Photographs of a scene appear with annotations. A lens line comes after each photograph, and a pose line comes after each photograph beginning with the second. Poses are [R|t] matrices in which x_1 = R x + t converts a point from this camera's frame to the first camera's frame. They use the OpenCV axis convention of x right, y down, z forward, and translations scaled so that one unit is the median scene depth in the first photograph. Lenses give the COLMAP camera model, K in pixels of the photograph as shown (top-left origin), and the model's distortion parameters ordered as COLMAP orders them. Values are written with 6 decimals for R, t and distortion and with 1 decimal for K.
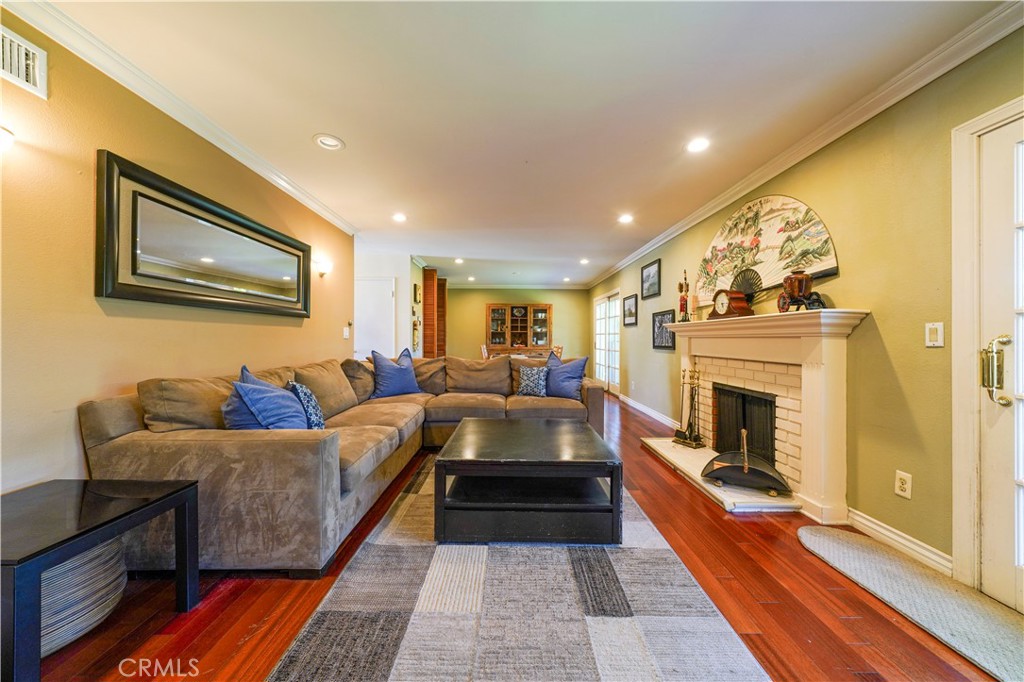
lens RADIAL K [[344.0, 0, 510.2], [0, 344.0, 338.5], [0, 0, 1]] dist [-0.000005, -0.000151]
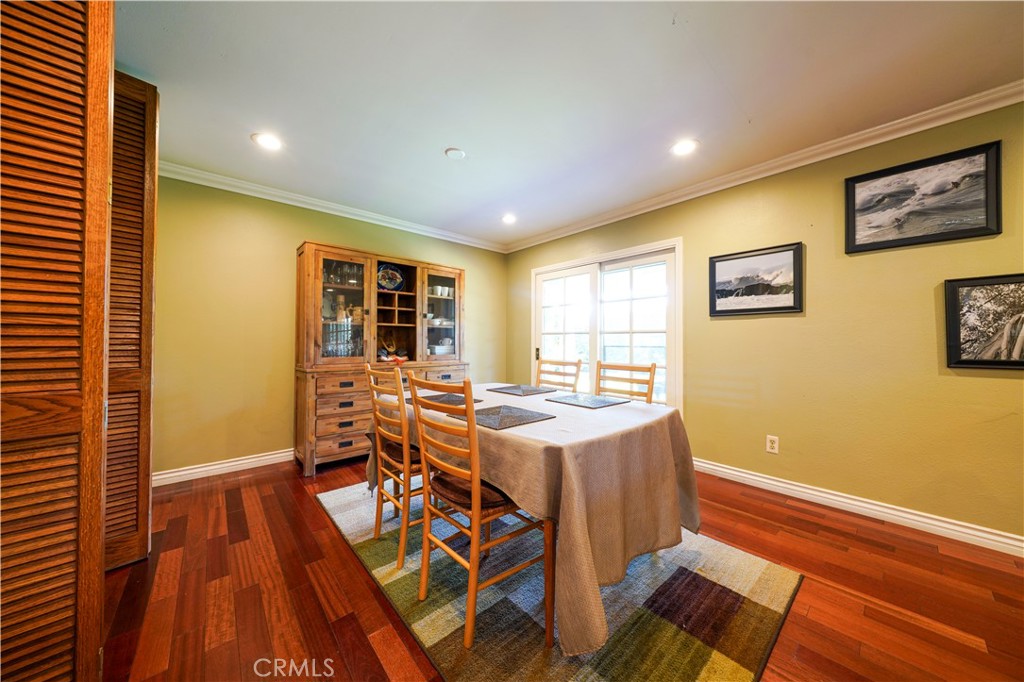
lens RADIAL K [[344.0, 0, 510.2], [0, 344.0, 338.5], [0, 0, 1]] dist [-0.000005, -0.000151]
pose [[0.757215, 0.006875, 0.653130, -0.139749], [-0.001061, 0.999956, -0.009296, -0.000137], [-0.653165, 0.006346, 0.757189, 0.598309]]
